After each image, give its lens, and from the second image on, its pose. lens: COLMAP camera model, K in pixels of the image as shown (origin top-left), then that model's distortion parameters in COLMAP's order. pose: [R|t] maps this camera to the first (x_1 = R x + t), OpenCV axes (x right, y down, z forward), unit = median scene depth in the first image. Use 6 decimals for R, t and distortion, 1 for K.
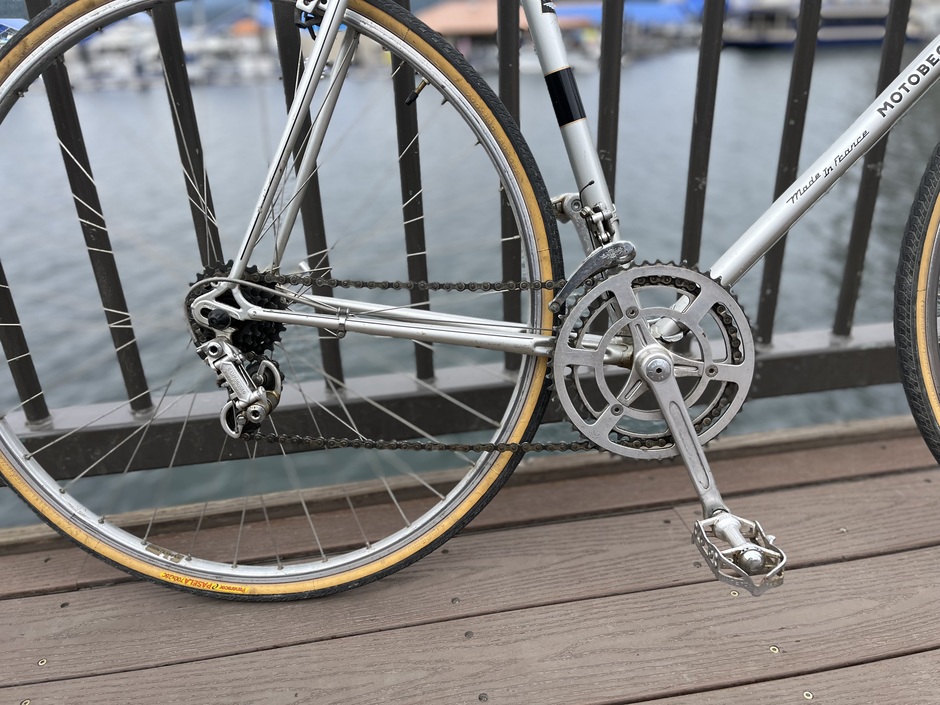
lens RADIAL K [[729.1, 0, 470.0], [0, 729.1, 352.5], [0, 0, 1]] dist [0.095392, -0.151806]
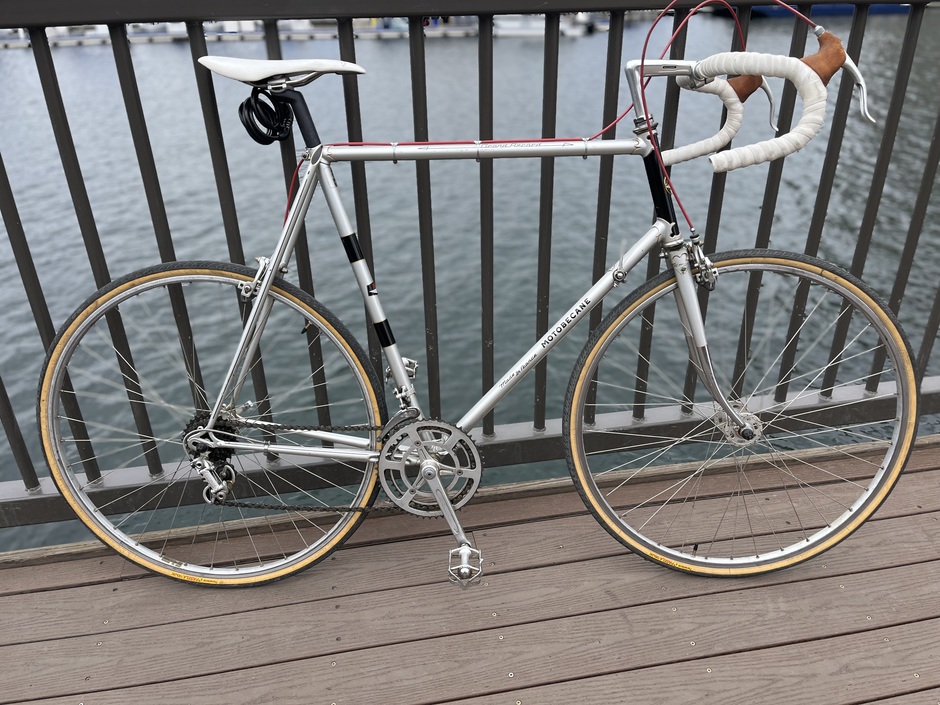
lens RADIAL K [[729.1, 0, 470.0], [0, 729.1, 352.5], [0, 0, 1]] dist [0.095392, -0.151806]
pose [[0.999720, 0.010867, 0.021021, 0.293672], [-0.011899, 0.998698, 0.049605, -0.366003], [-0.020455, -0.049841, 0.998548, -0.860196]]
